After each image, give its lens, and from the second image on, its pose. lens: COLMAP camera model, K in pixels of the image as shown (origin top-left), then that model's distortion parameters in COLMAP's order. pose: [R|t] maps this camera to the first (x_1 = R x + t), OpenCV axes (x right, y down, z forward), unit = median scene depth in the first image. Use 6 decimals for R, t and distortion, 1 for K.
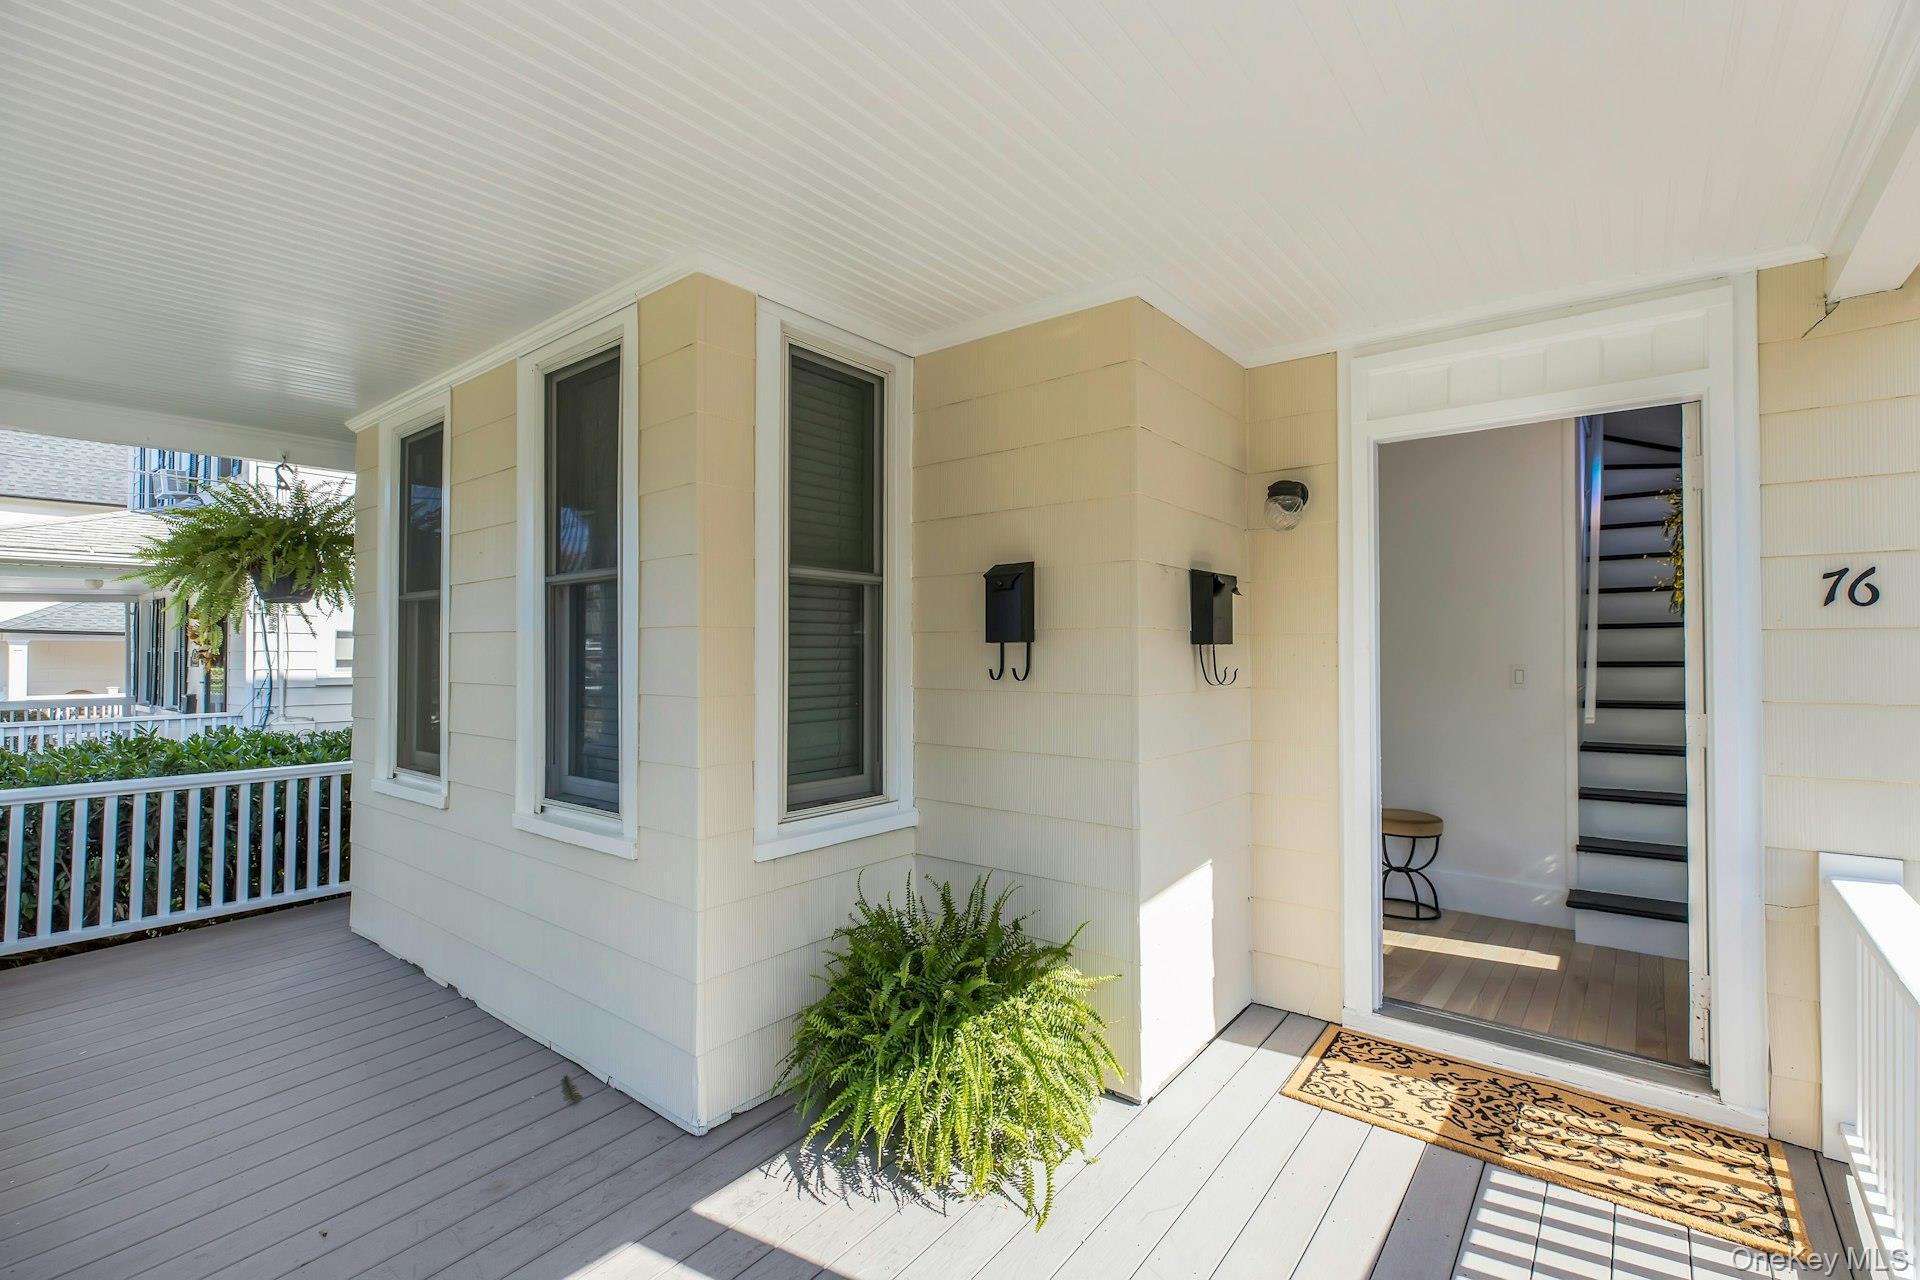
lens RADIAL K [[862.3, 0, 960.0], [0, 862.3, 640.0], [0, 0, 1]] dist [-0.000446, -0.000125]
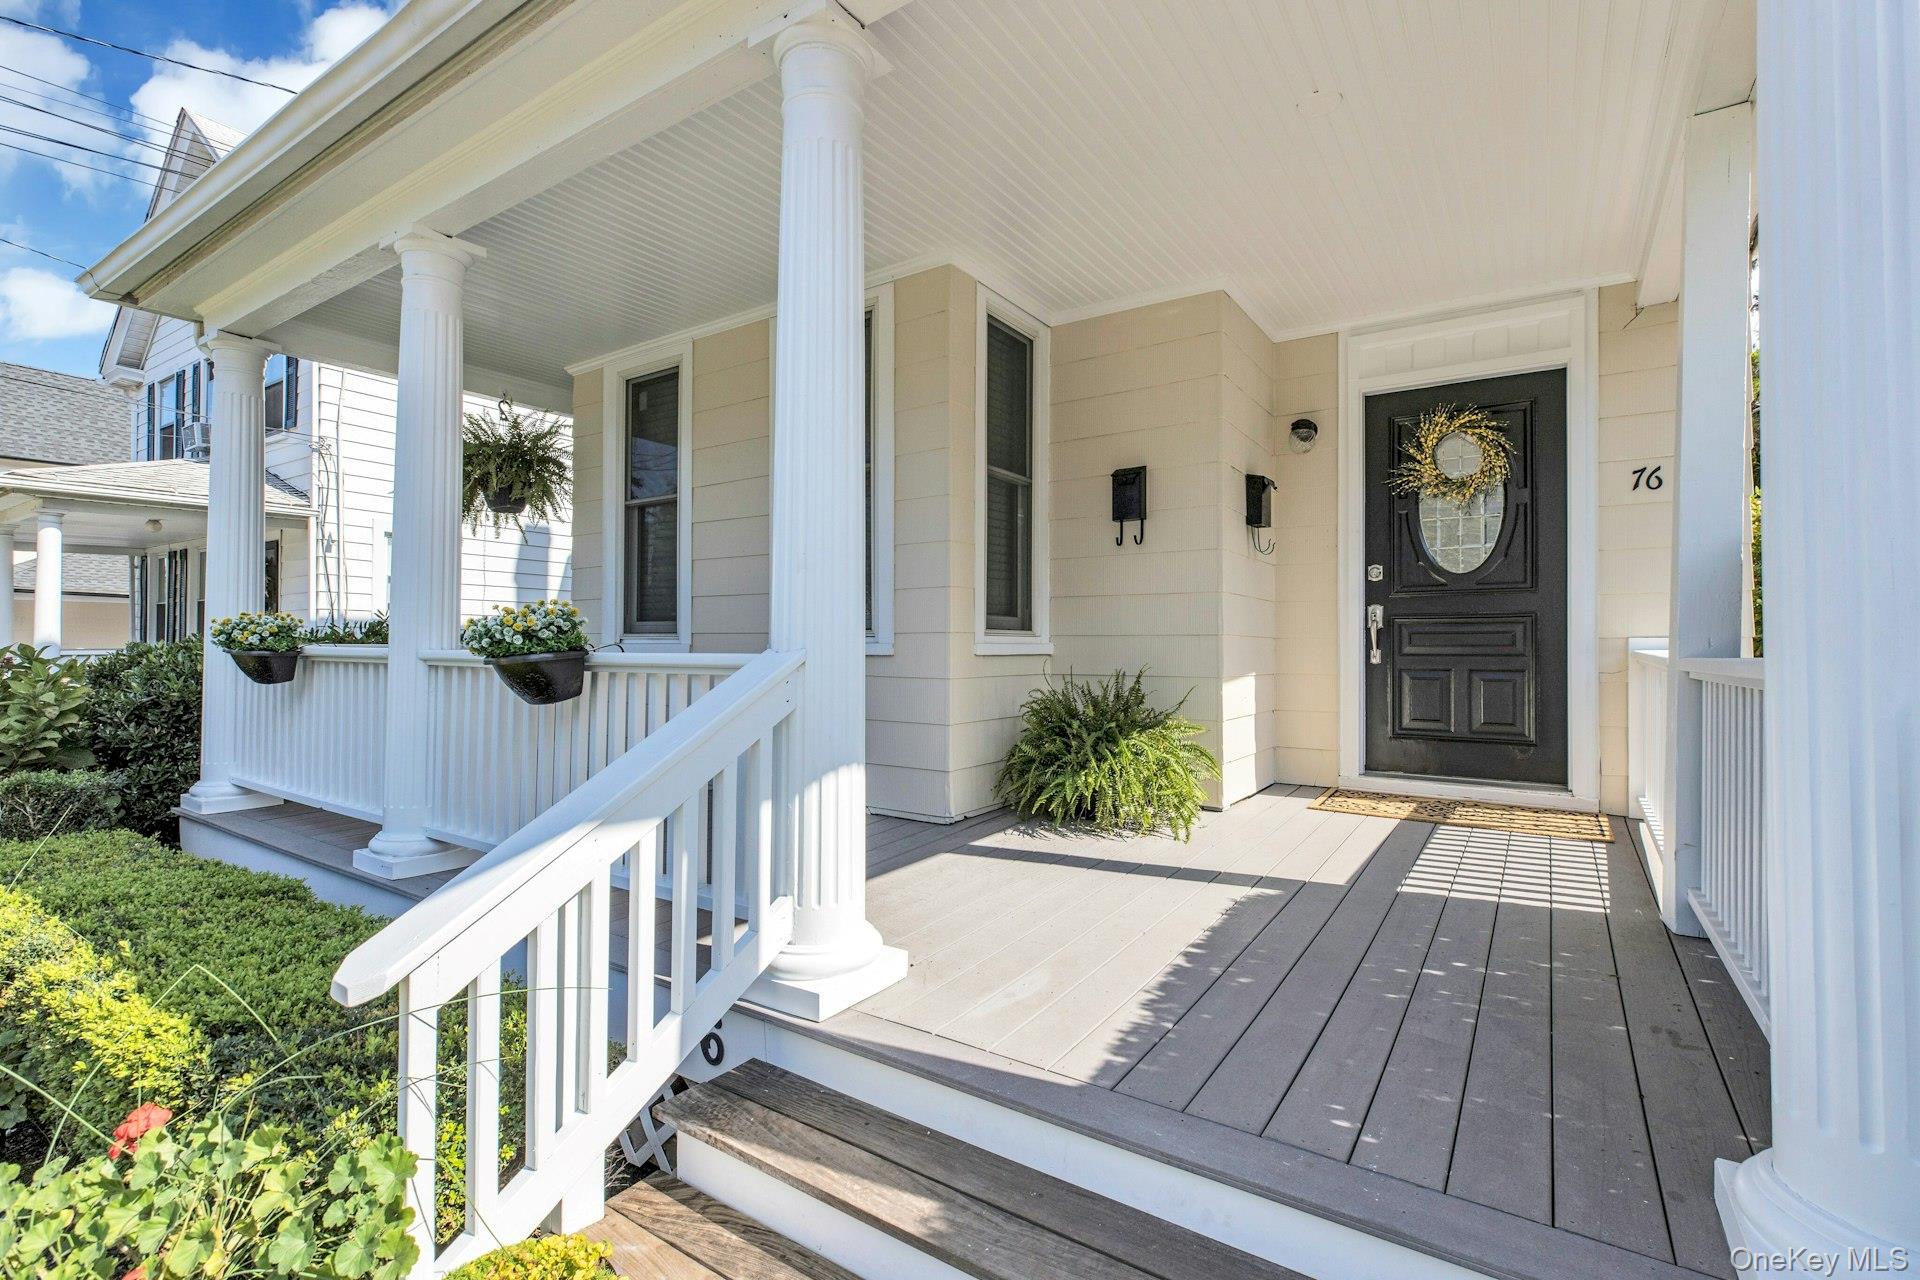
lens RADIAL K [[877.2, 0, 960.0], [0, 877.2, 640.0], [0, 0, 1]] dist [0.002144, 0.000147]
pose [[0.996921, 0.004892, 0.078266, -0.365376], [-0.005334, 0.999971, 0.005434, 0.211750], [-0.078237, -0.005835, 0.996918, -0.508396]]
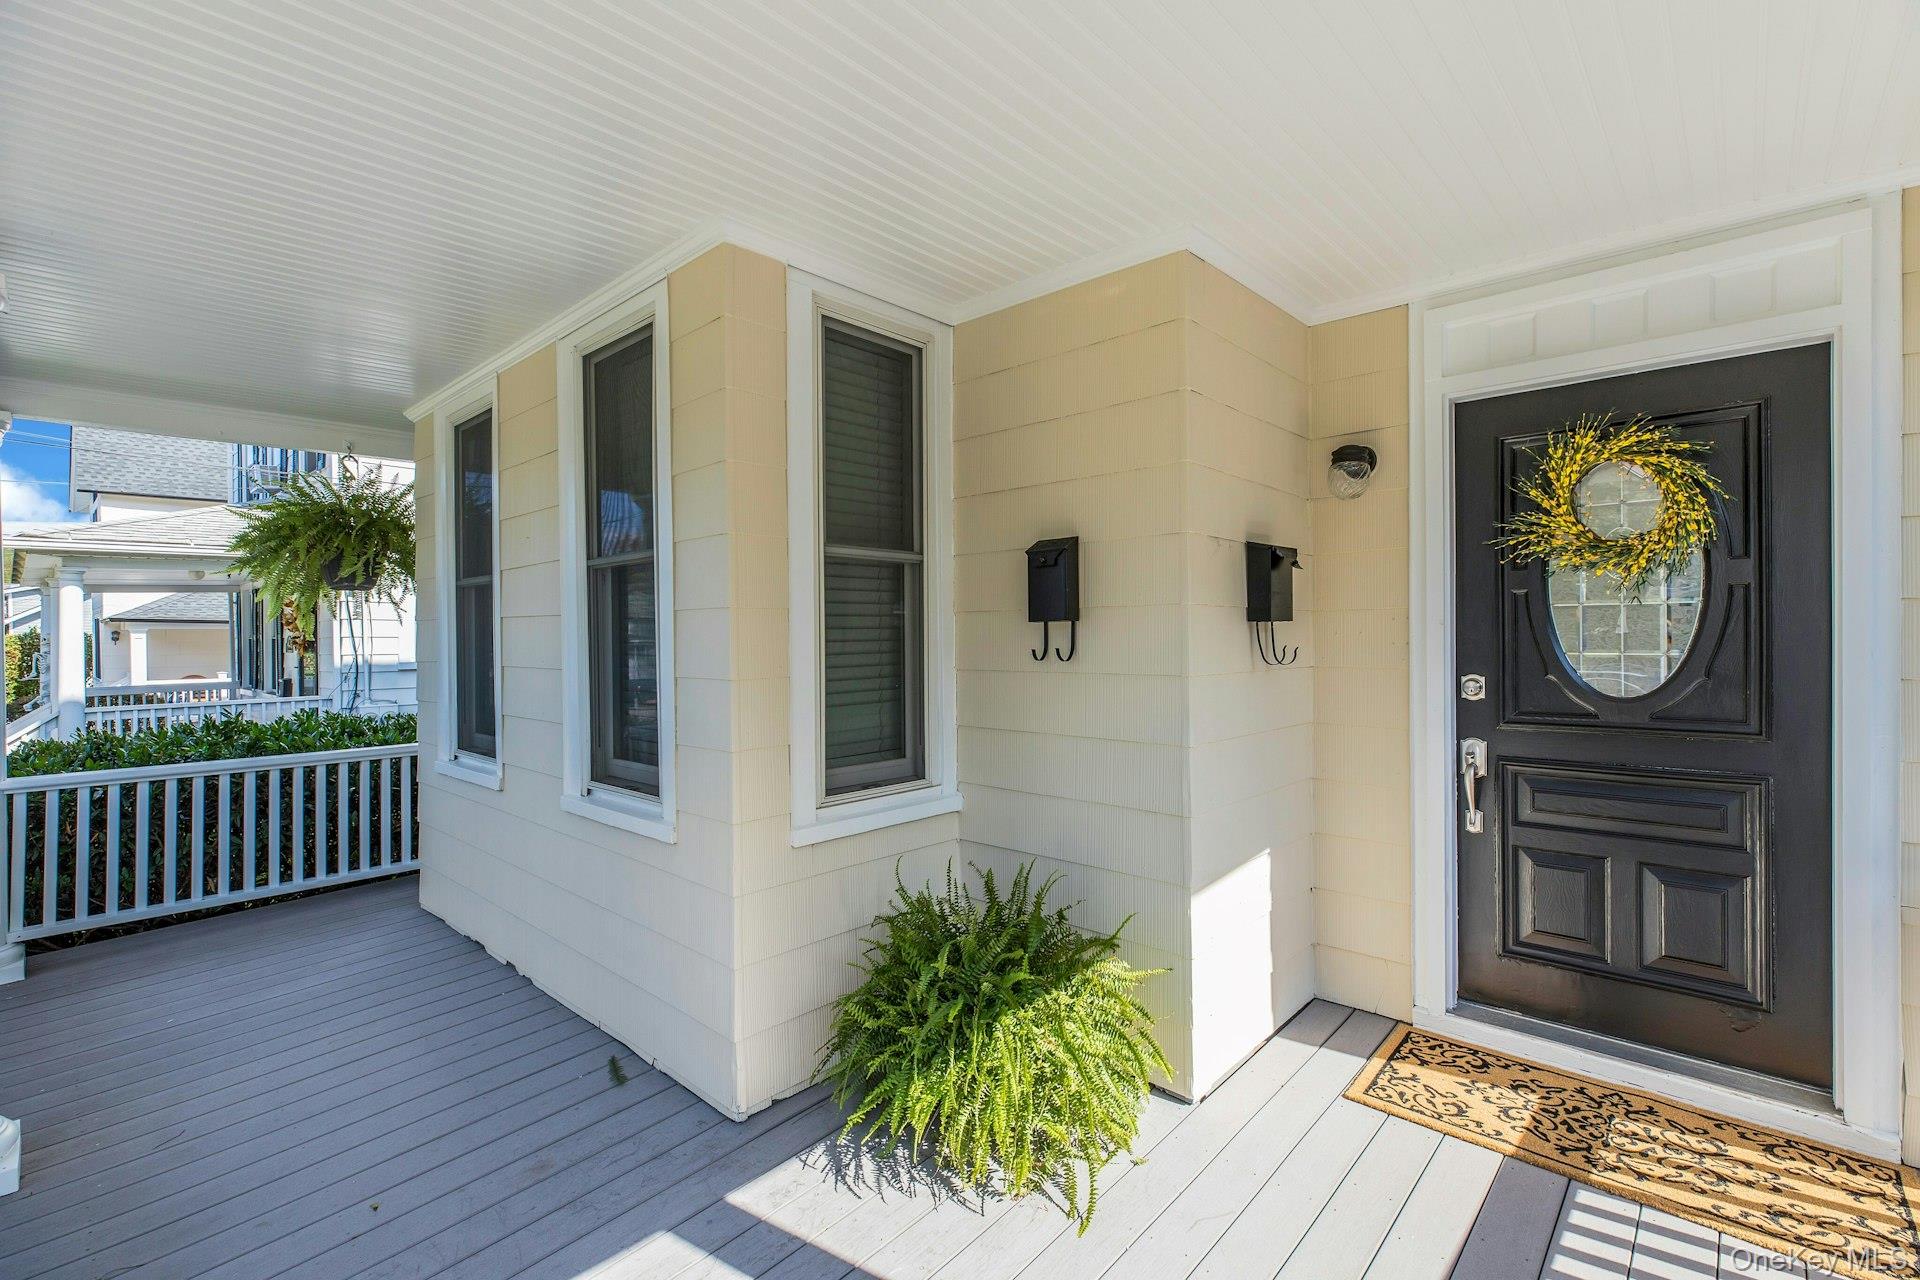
lens RADIAL K [[862.3, 0, 960.0], [0, 862.3, 640.0], [0, 0, 1]] dist [-0.000446, -0.000125]
pose [[0.997269, -0.007987, -0.073427, 0.025429], [0.009649, 0.999705, 0.022308, 0.001198], [0.073227, -0.022955, 0.997051, 0.038394]]
